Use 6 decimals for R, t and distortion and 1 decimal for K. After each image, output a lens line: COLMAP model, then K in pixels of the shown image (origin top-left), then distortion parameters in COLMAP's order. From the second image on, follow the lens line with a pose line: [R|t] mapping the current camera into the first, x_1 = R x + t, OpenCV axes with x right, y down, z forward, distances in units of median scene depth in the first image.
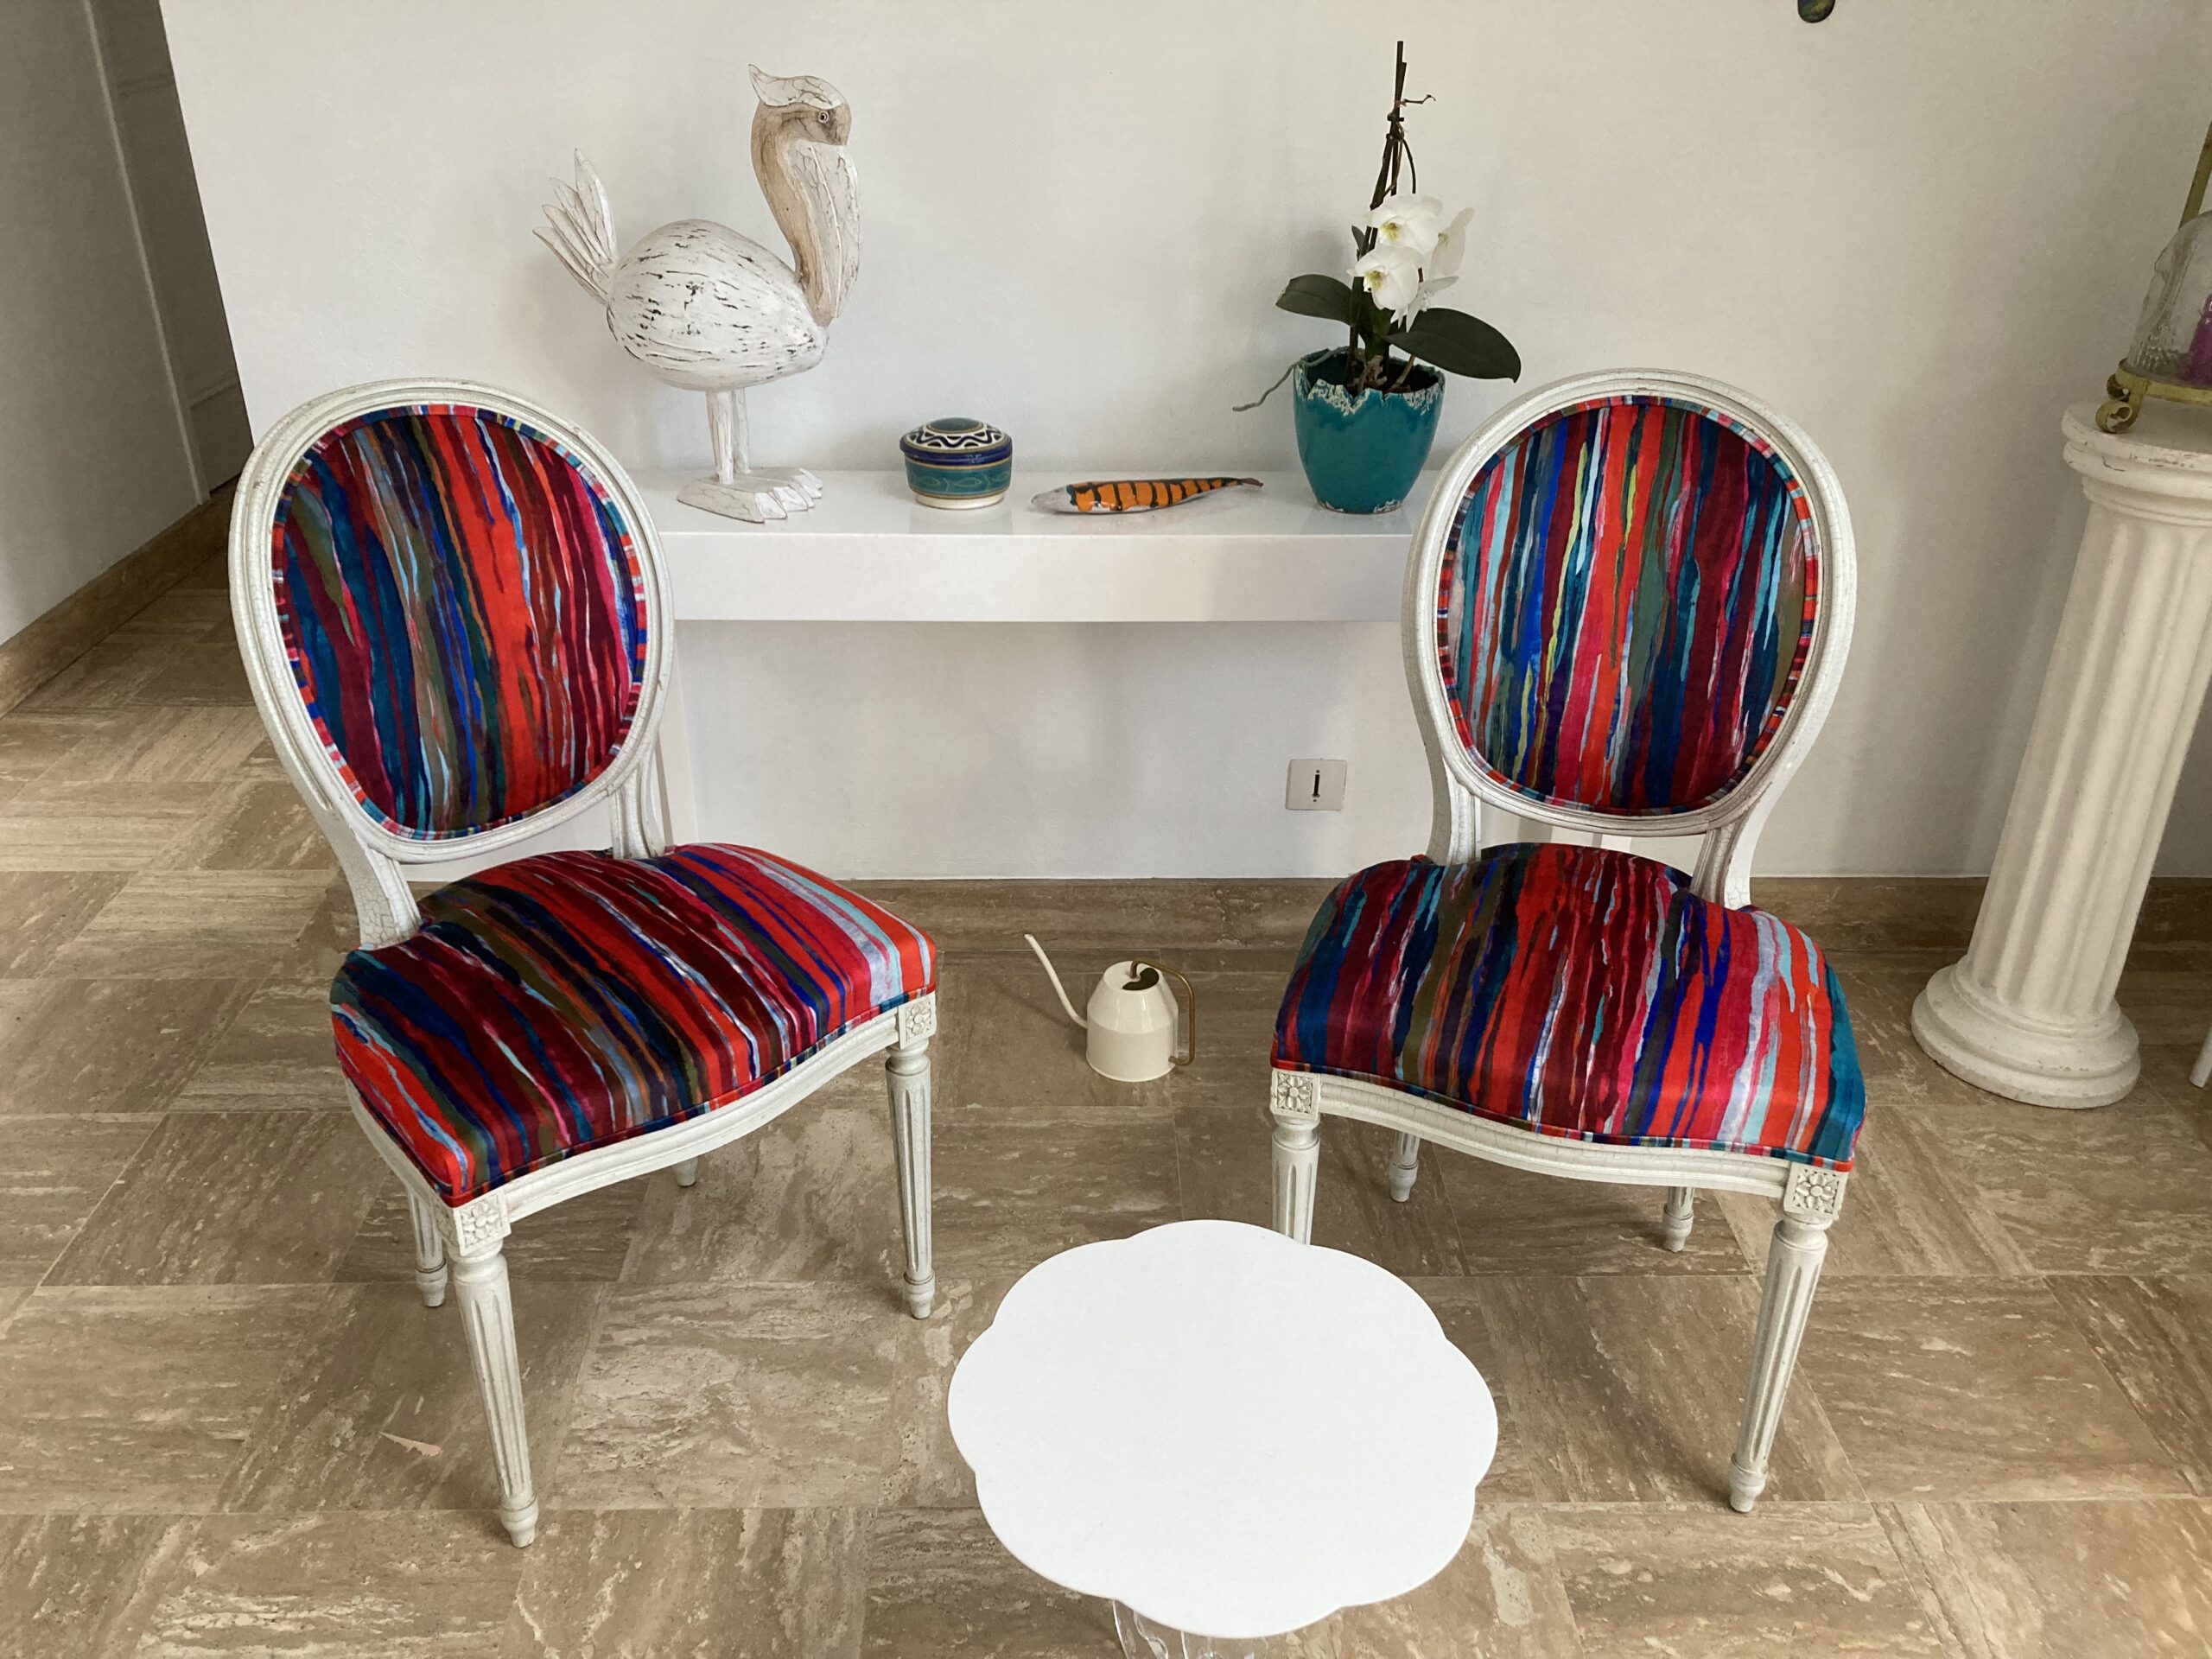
lens RADIAL K [[1810.1, 0, 1107.7], [0, 1810.1, 983.6], [0, 0, 1]] dist [0.005156, 0.001591]
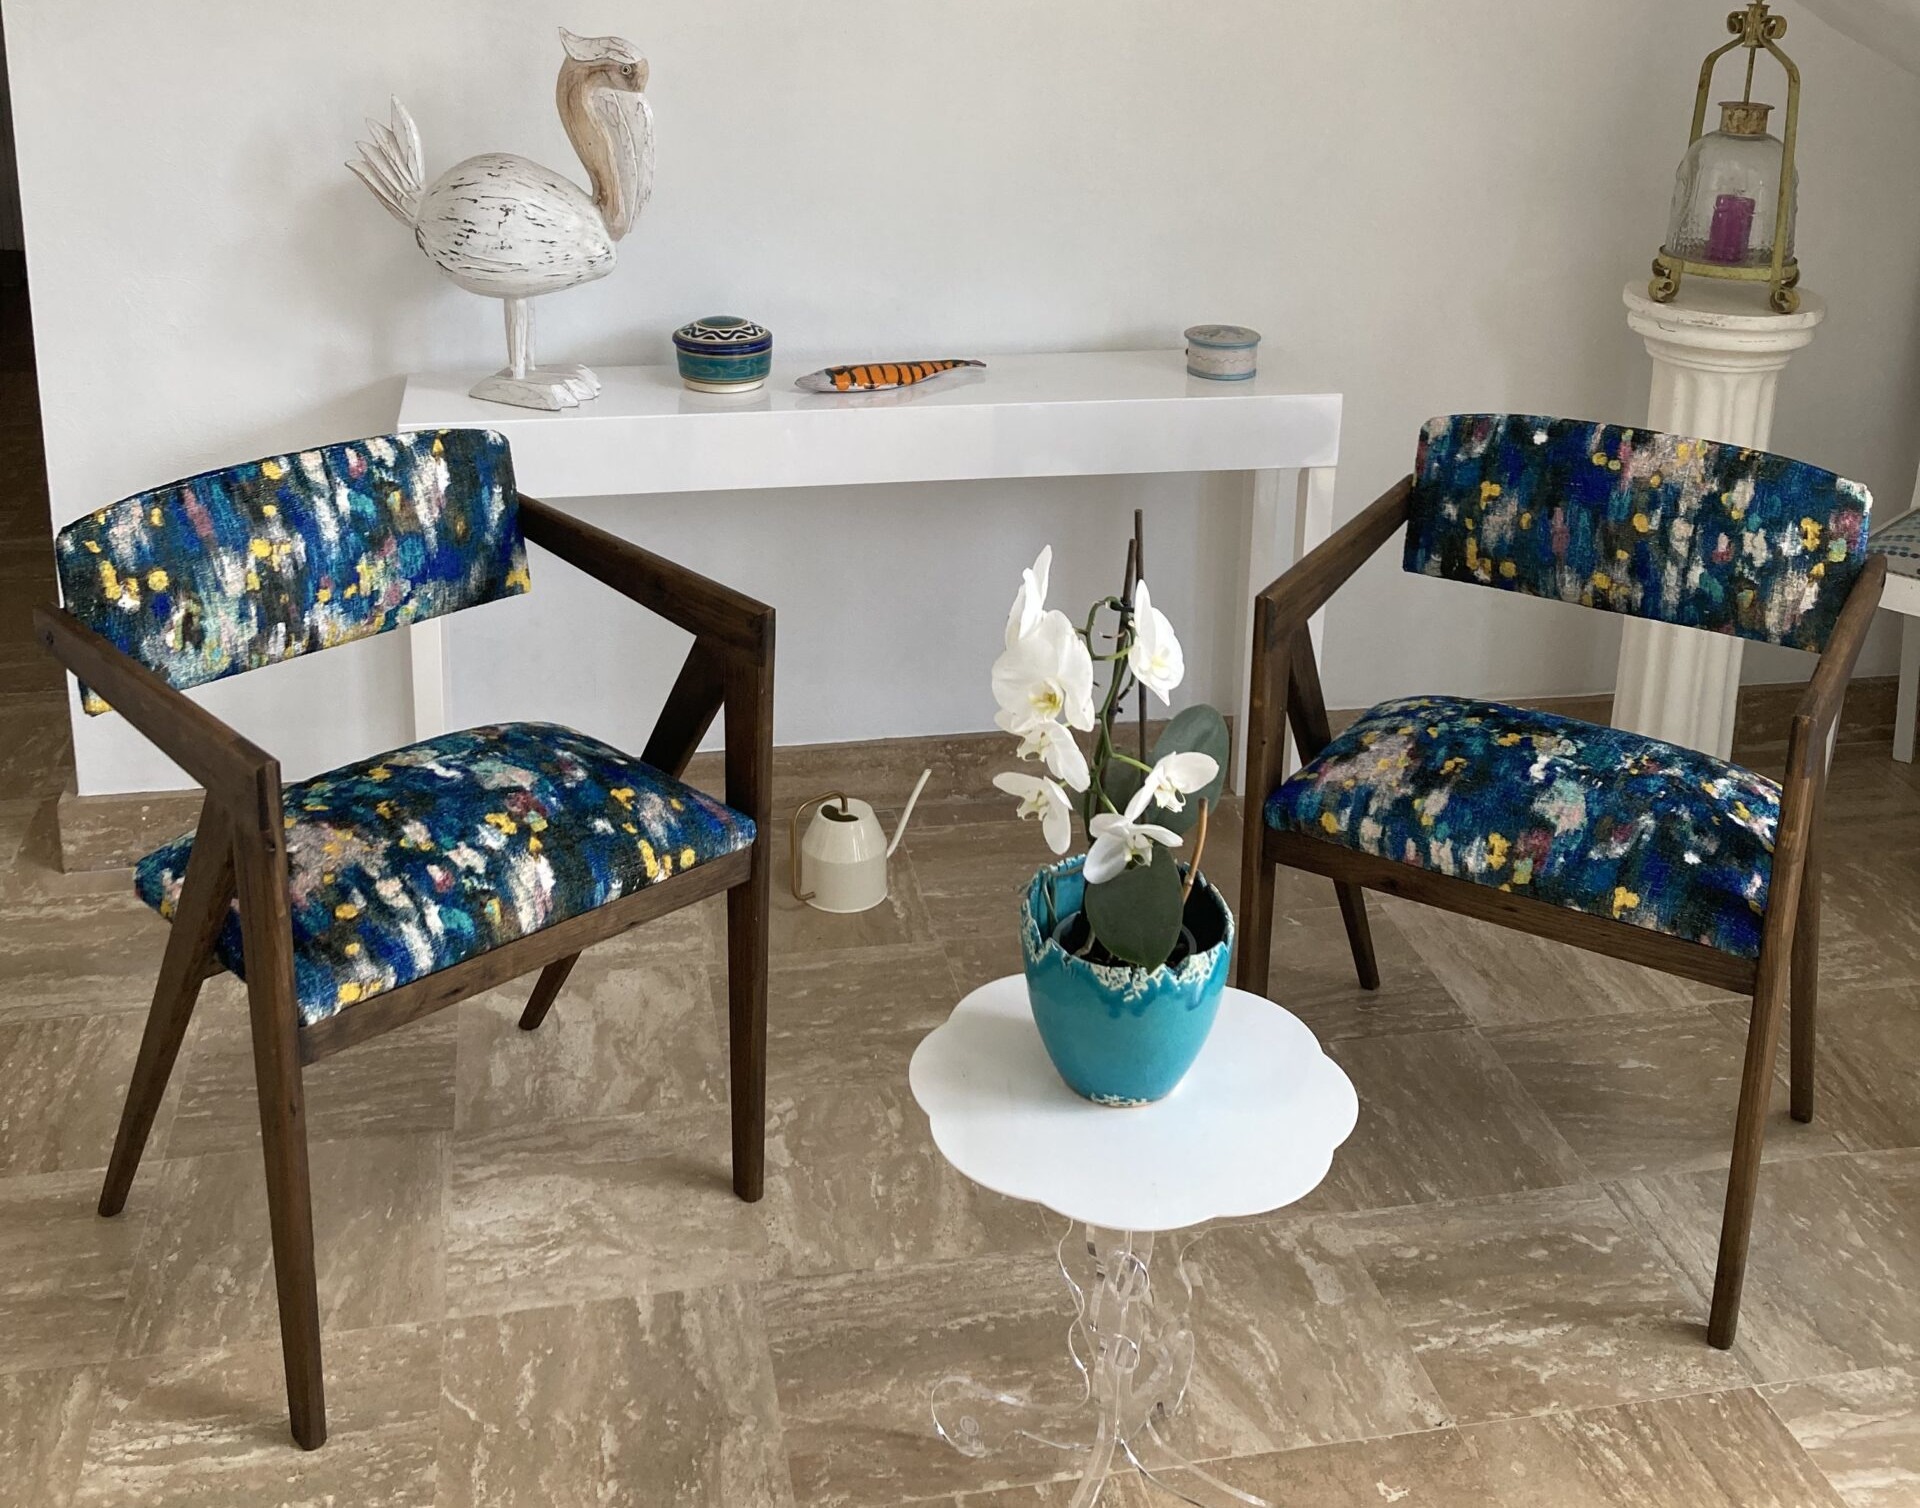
lens RADIAL K [[2478.8, 0, 960.0], [0, 2478.8, 754.0], [0, 0, 1]] dist [-0.217205, 1.017450]
pose [[0.974869, -0.065838, 0.212826, -0.296122], [0.096780, 0.985636, -0.138402, 0.189702], [-0.200657, 0.155522, 0.967238, -0.484506]]
